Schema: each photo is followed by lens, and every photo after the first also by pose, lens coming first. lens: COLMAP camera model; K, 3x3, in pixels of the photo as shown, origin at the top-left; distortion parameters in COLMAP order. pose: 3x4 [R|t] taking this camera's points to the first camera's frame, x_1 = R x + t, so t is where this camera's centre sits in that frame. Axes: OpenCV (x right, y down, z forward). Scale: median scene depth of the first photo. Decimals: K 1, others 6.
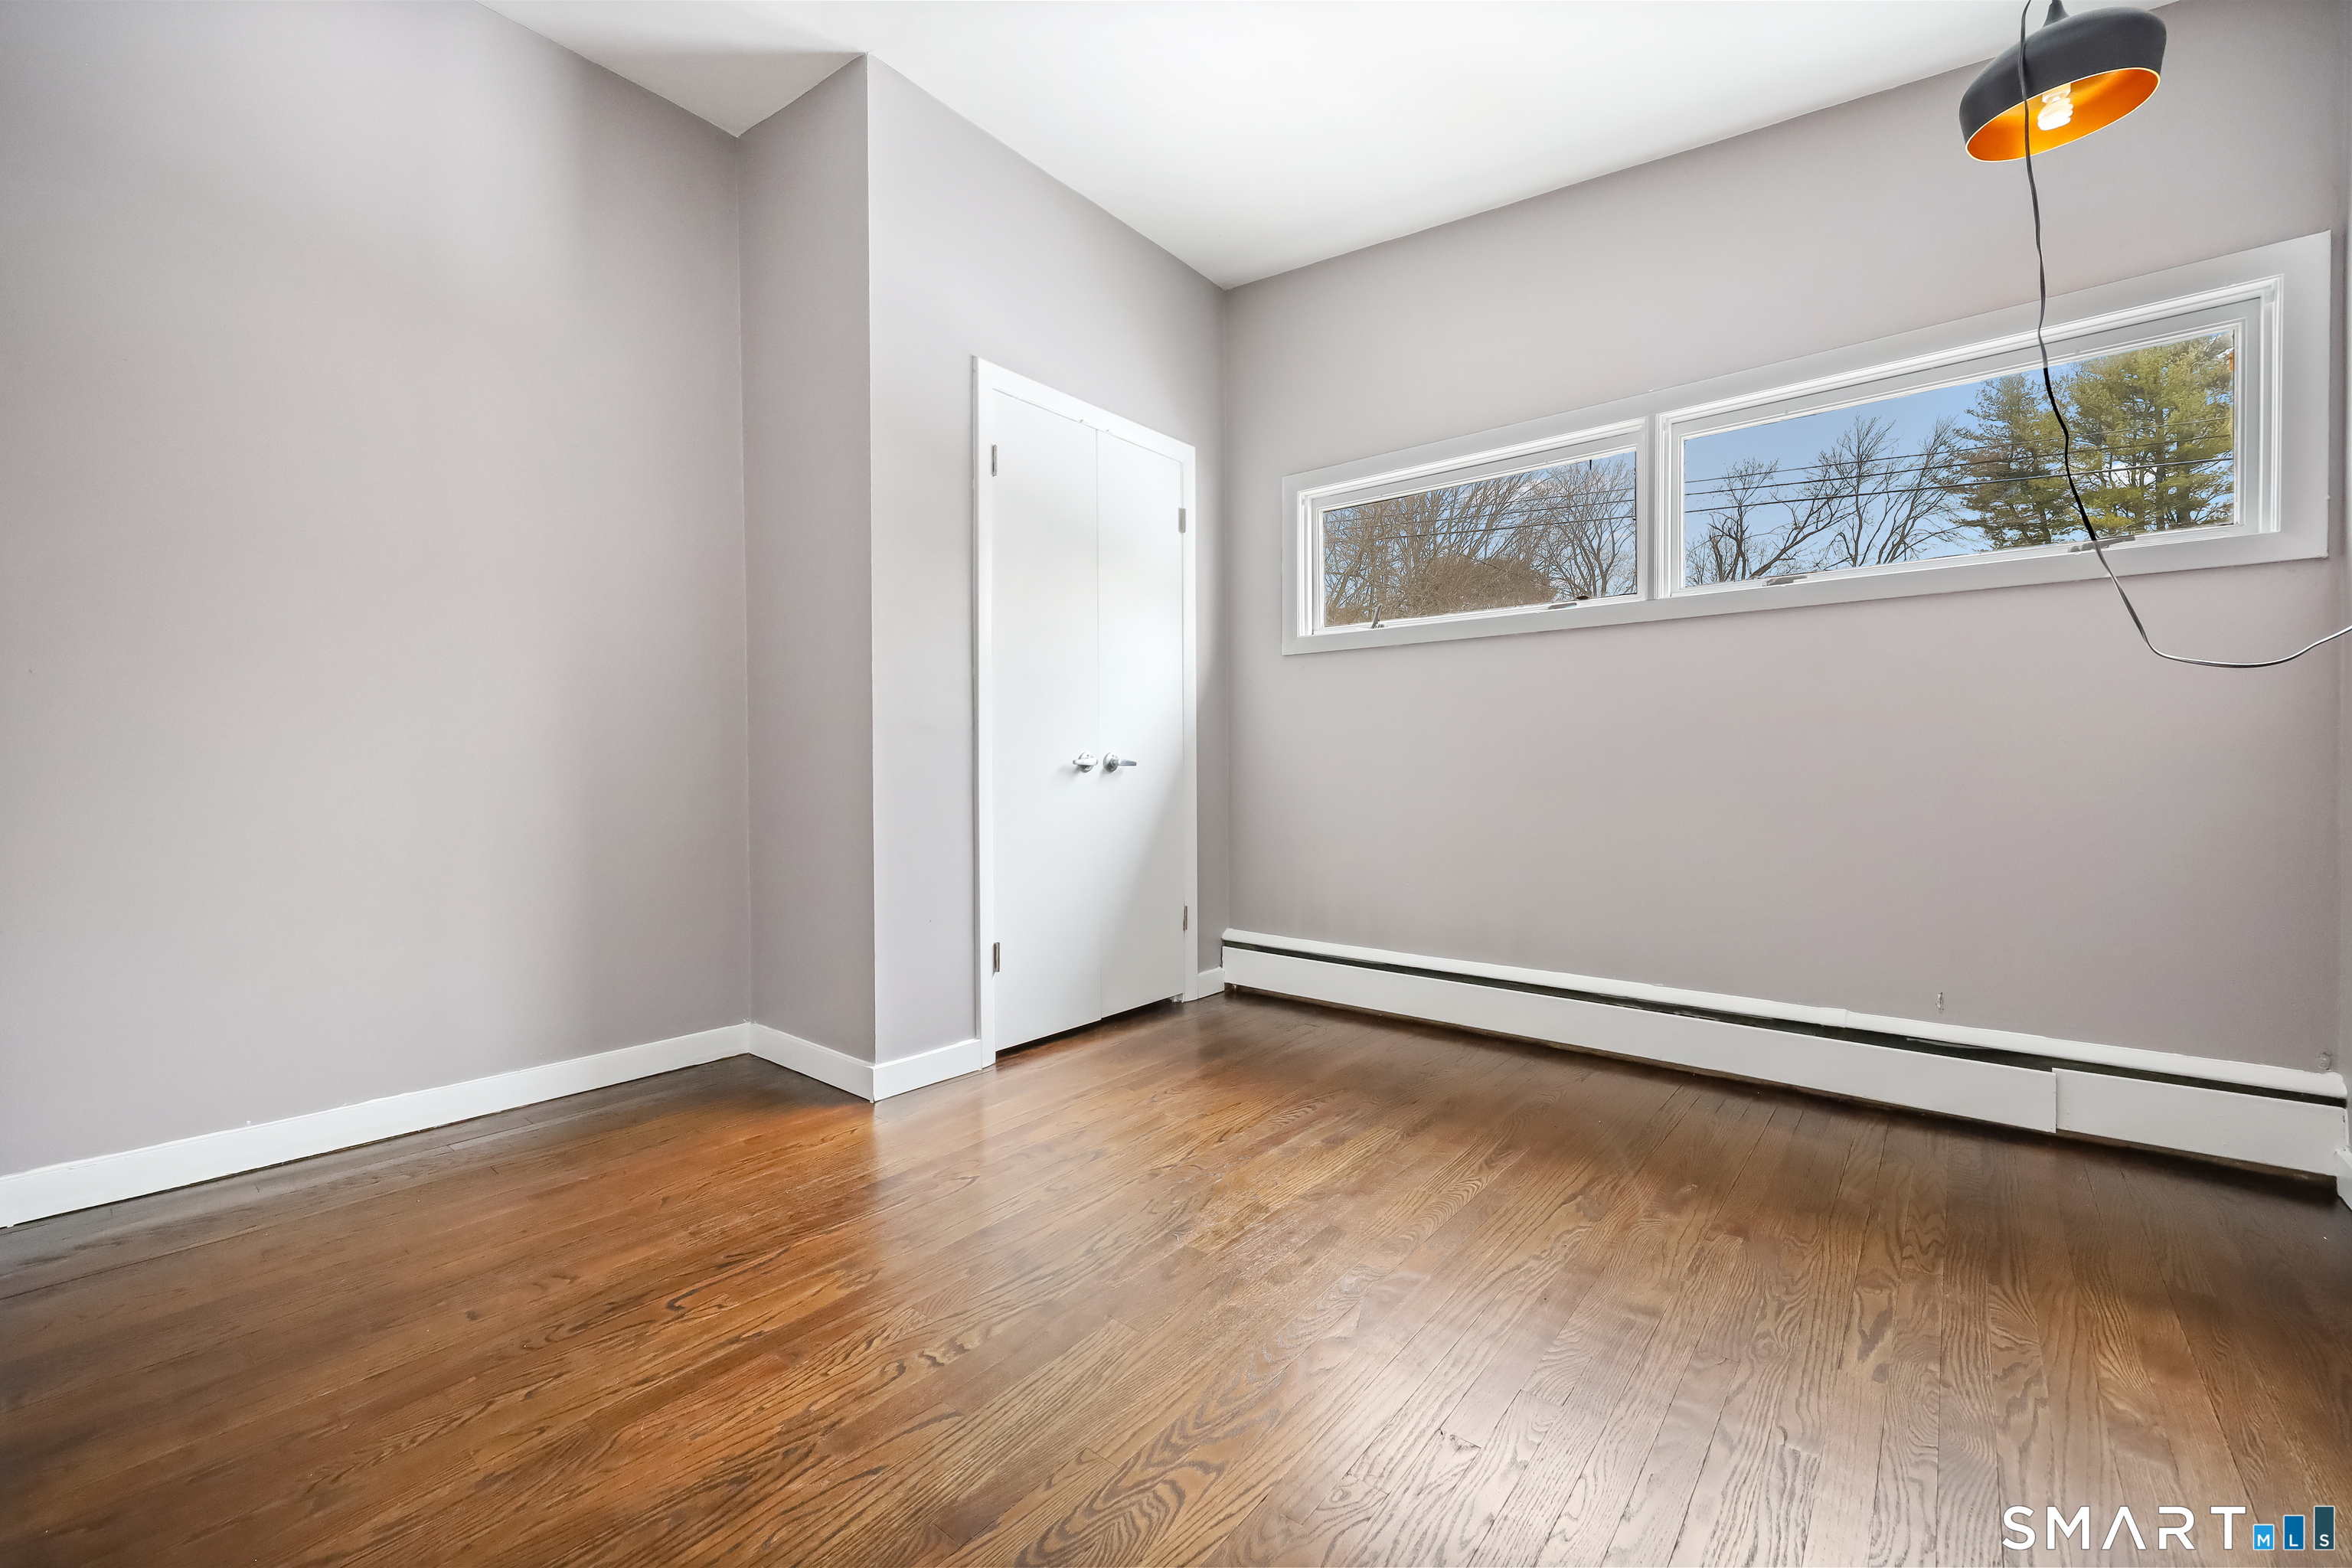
lens RADIAL K [[941.7, 0, 1178.5], [0, 941.7, 774.1], [0, 0, 1]] dist [0.001963, 0.000371]
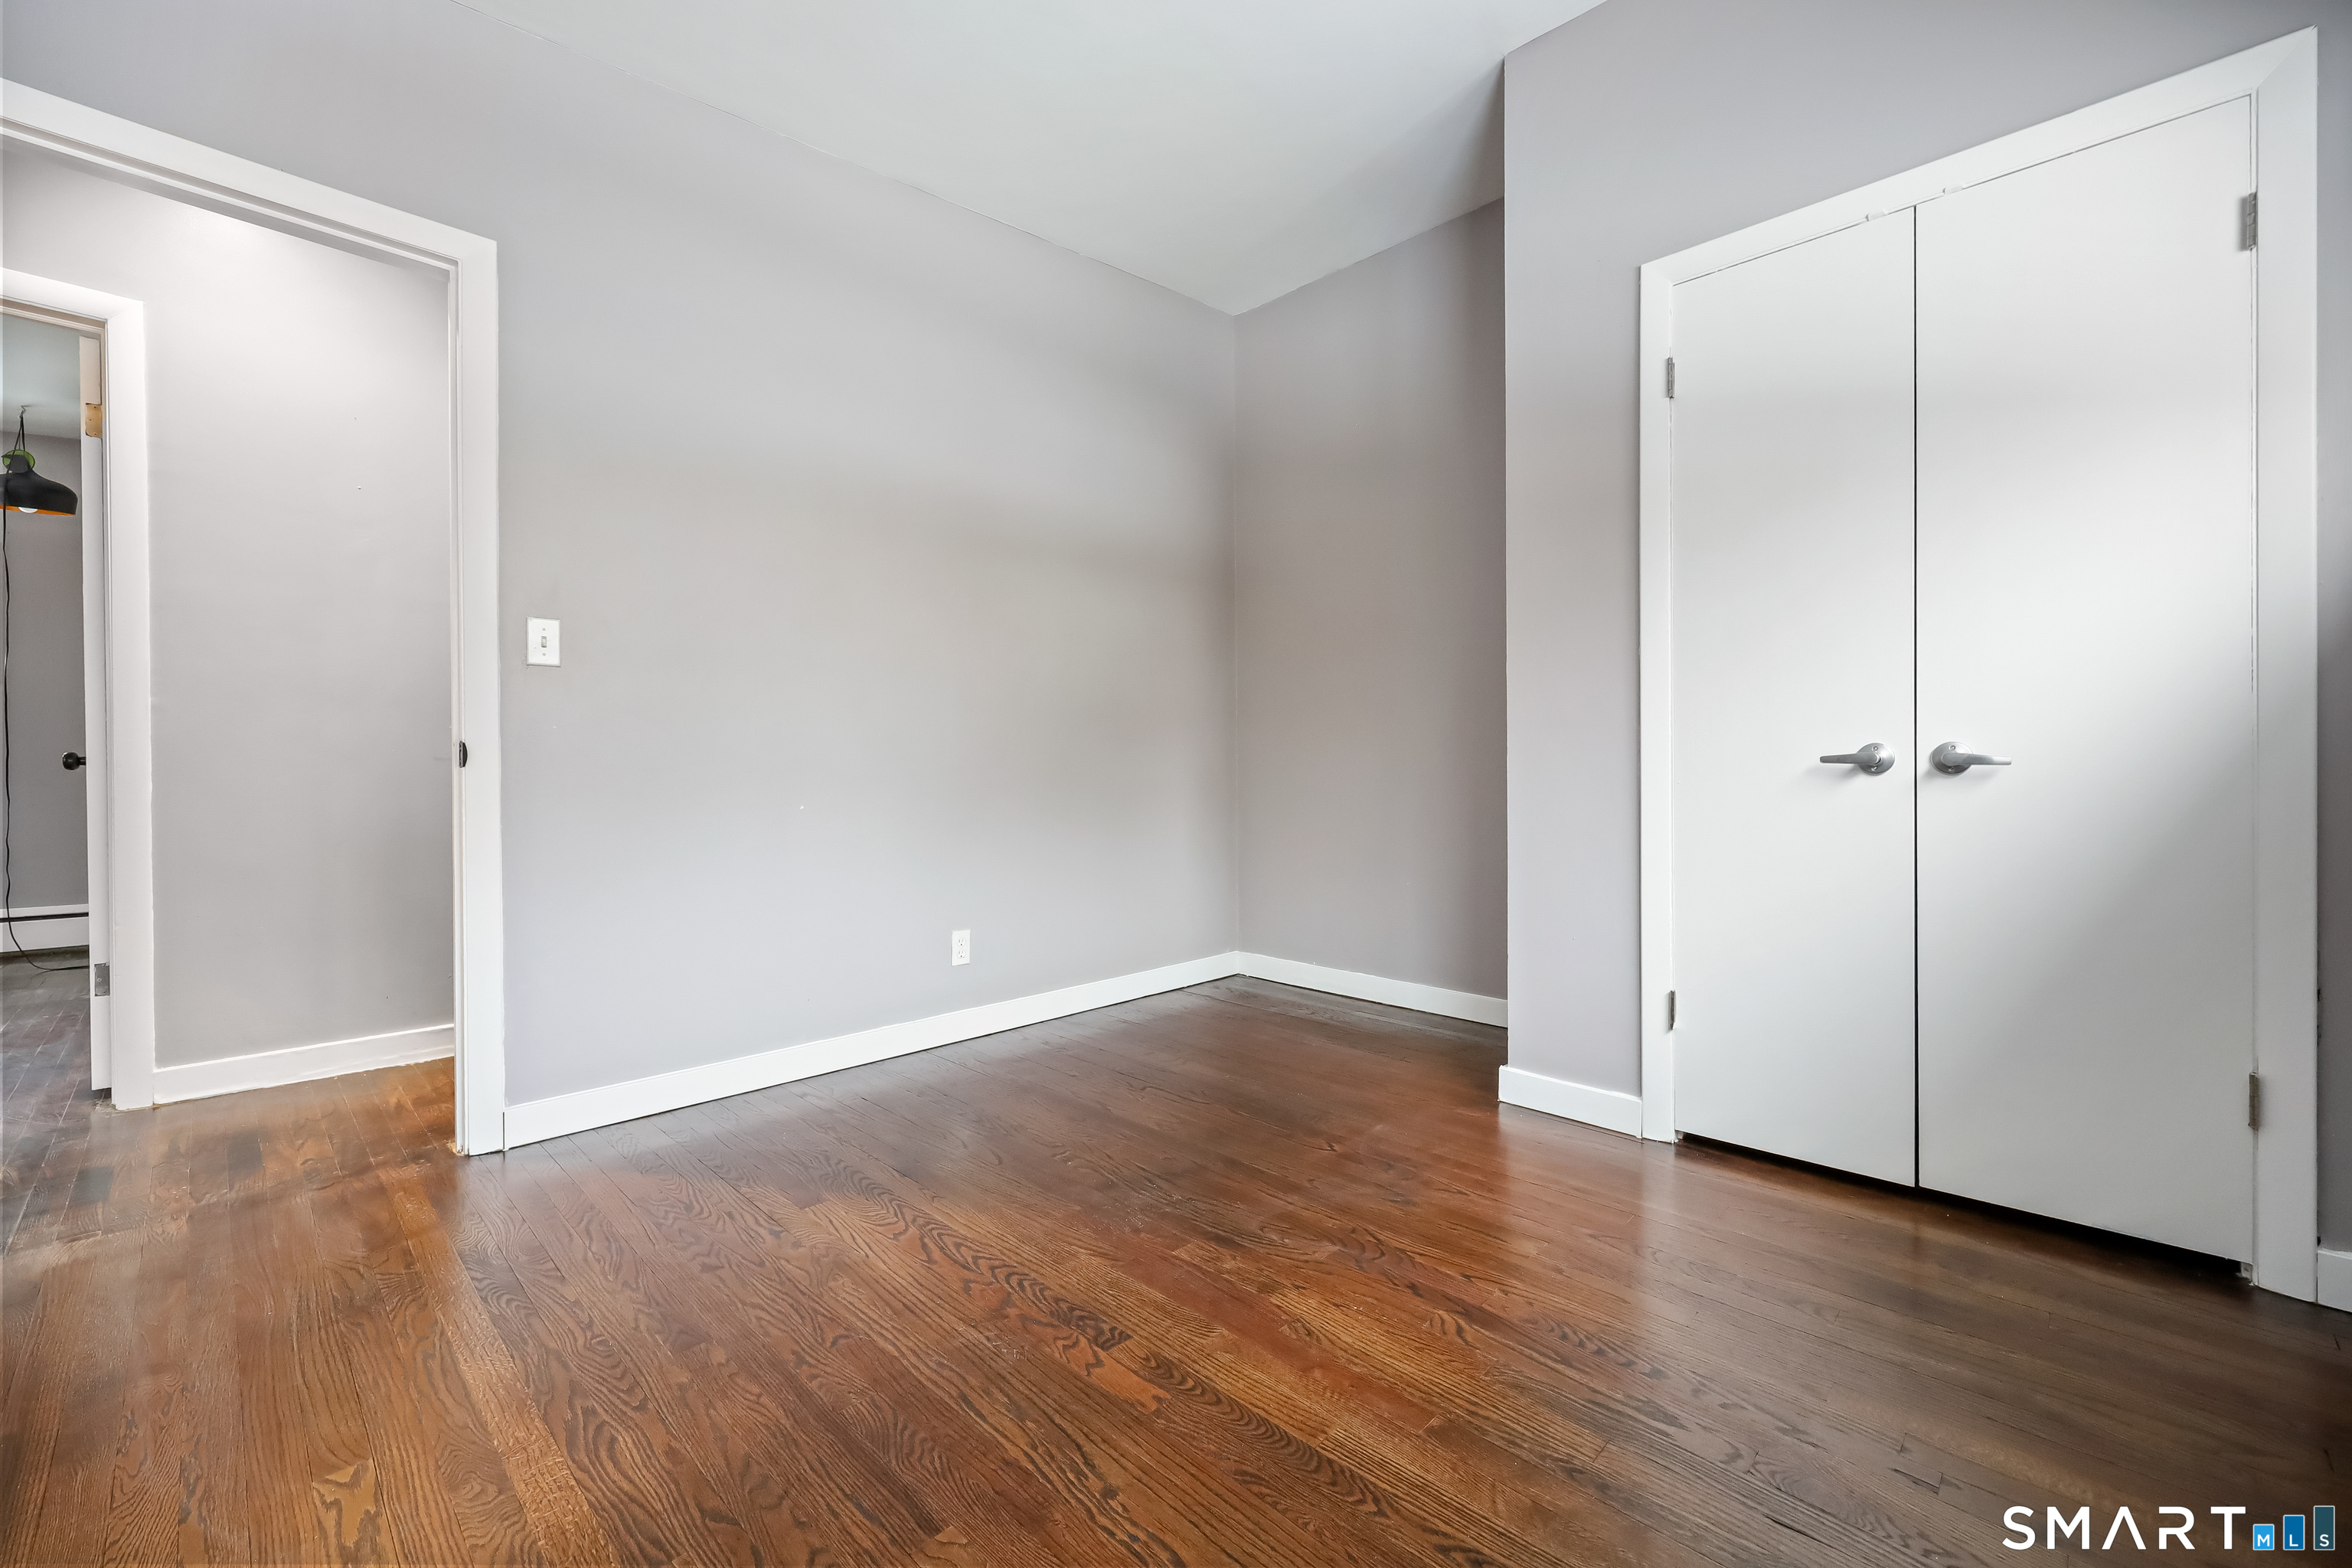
lens RADIAL K [[941.7, 0, 1178.5], [0, 941.7, 774.1], [0, 0, 1]] dist [0.001963, 0.000371]
pose [[-0.080575, 0.006217, -0.996729, 0.626575], [-0.004586, 0.999968, 0.006608, -0.005296], [0.996738, 0.005103, -0.080544, 0.656543]]
